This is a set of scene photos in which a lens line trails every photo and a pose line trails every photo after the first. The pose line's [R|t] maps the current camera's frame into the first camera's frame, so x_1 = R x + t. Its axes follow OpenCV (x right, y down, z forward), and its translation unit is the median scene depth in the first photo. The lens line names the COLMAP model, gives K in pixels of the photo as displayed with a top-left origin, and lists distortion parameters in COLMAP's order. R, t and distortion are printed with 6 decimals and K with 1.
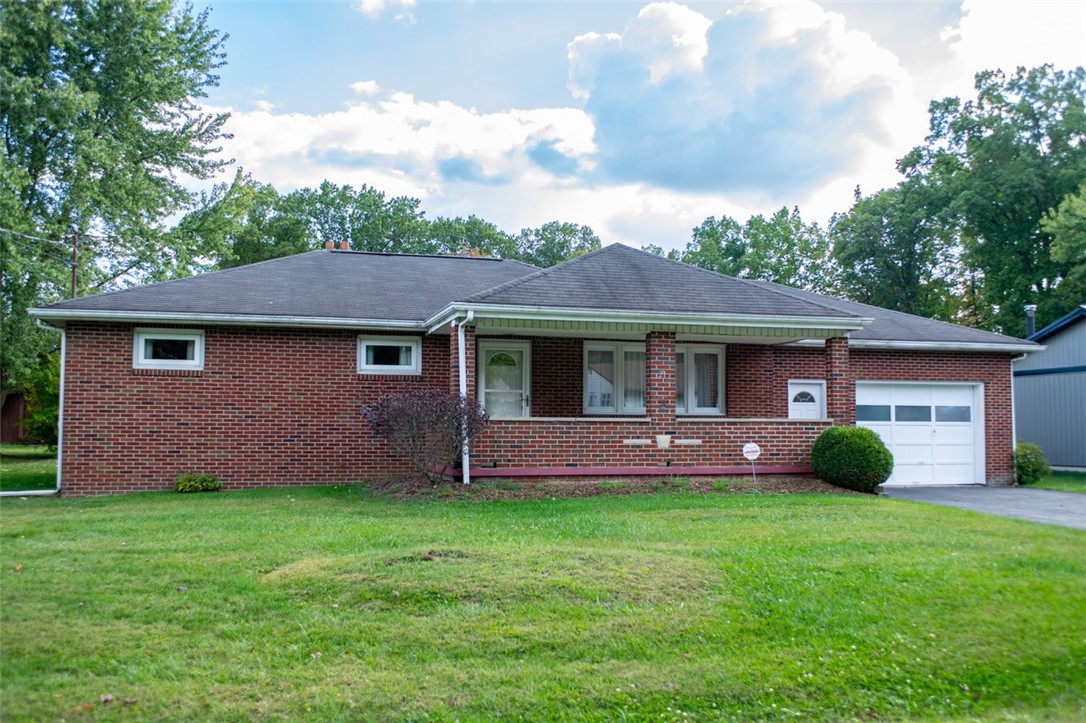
lens RADIAL K [[1054.6, 0, 543.0], [0, 1054.6, 361.5], [0, 0, 1]] dist [-0.066983, 0.013294]
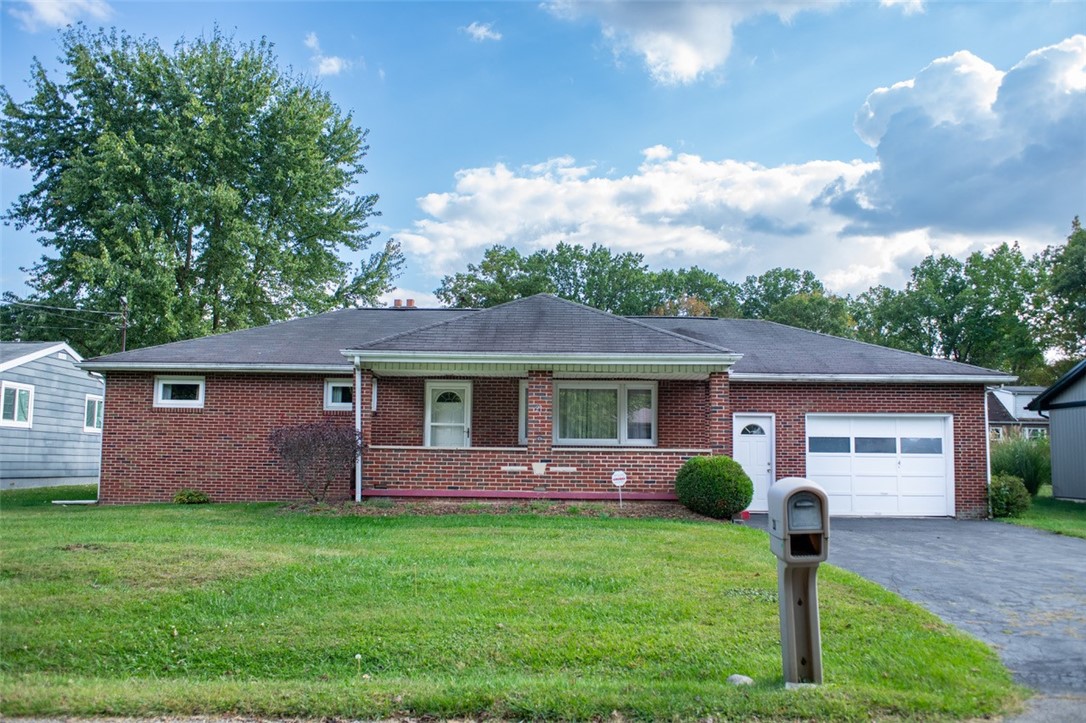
lens RADIAL K [[971.6, 0, 543.0], [0, 971.6, 361.5], [0, 0, 1]] dist [-0.080093, -0.000254]
pose [[0.954136, -0.023289, -0.298466, 0.336785], [0.010827, 0.999002, -0.043342, 0.005596], [0.299178, 0.038123, 0.953436, 0.011059]]
